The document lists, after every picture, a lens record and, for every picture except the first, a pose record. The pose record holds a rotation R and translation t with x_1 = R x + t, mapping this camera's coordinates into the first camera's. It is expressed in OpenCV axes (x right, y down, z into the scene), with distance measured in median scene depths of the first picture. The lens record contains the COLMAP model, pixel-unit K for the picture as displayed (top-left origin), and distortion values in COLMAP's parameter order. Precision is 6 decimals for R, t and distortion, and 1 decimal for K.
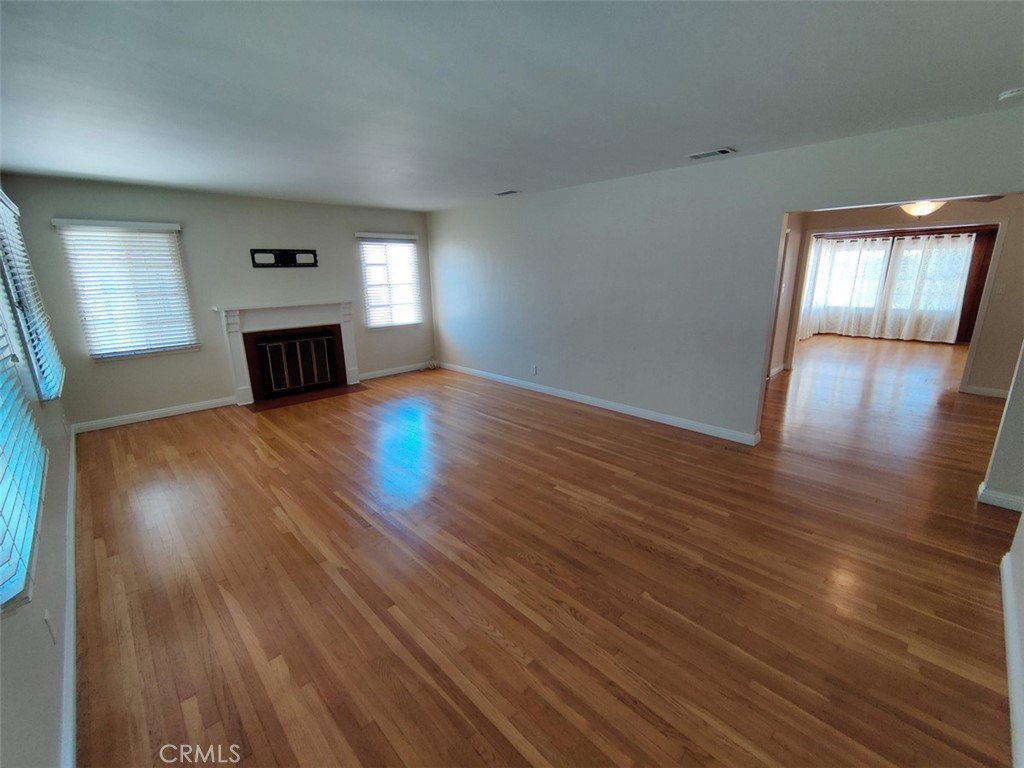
lens RADIAL K [[439.4, 0, 509.3], [0, 439.4, 382.5], [0, 0, 1]] dist [-0.001509, 0.000112]
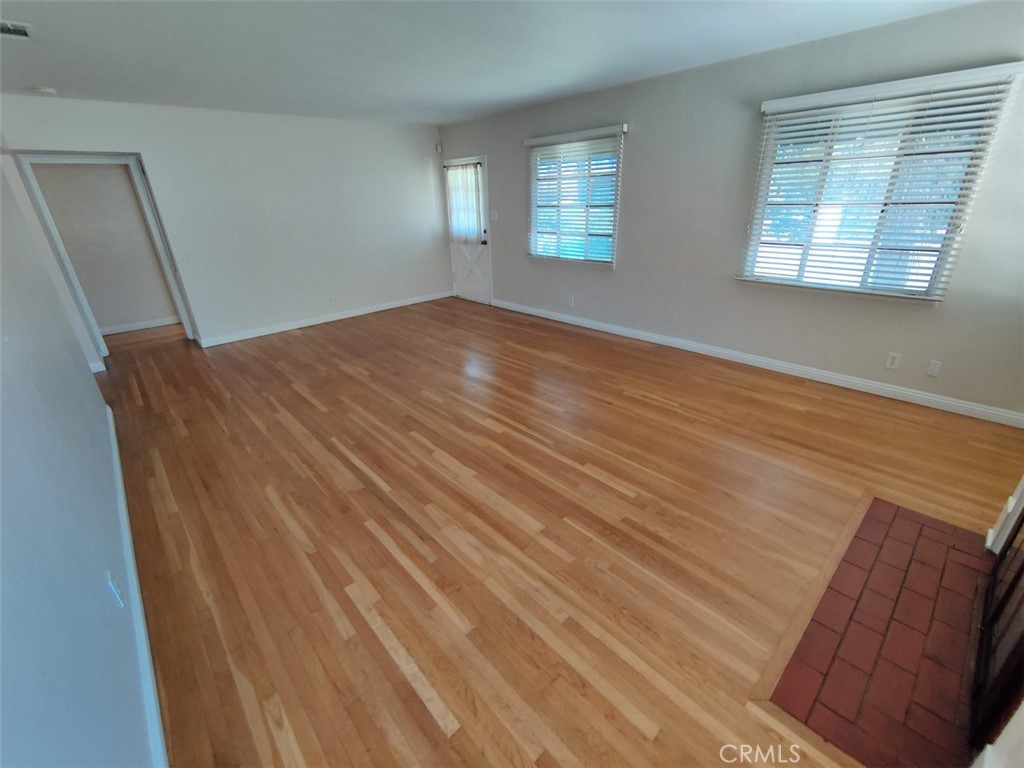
lens RADIAL K [[439.4, 0, 507.5], [0, 439.4, 381.8], [0, 0, 1]] dist [-0.001509, 0.000112]
pose [[-0.998441, 0.030104, 0.046995, -0.296968], [0.052475, 0.793111, 0.606812, -0.414388], [-0.019004, 0.608332, -0.793455, 1.668941]]
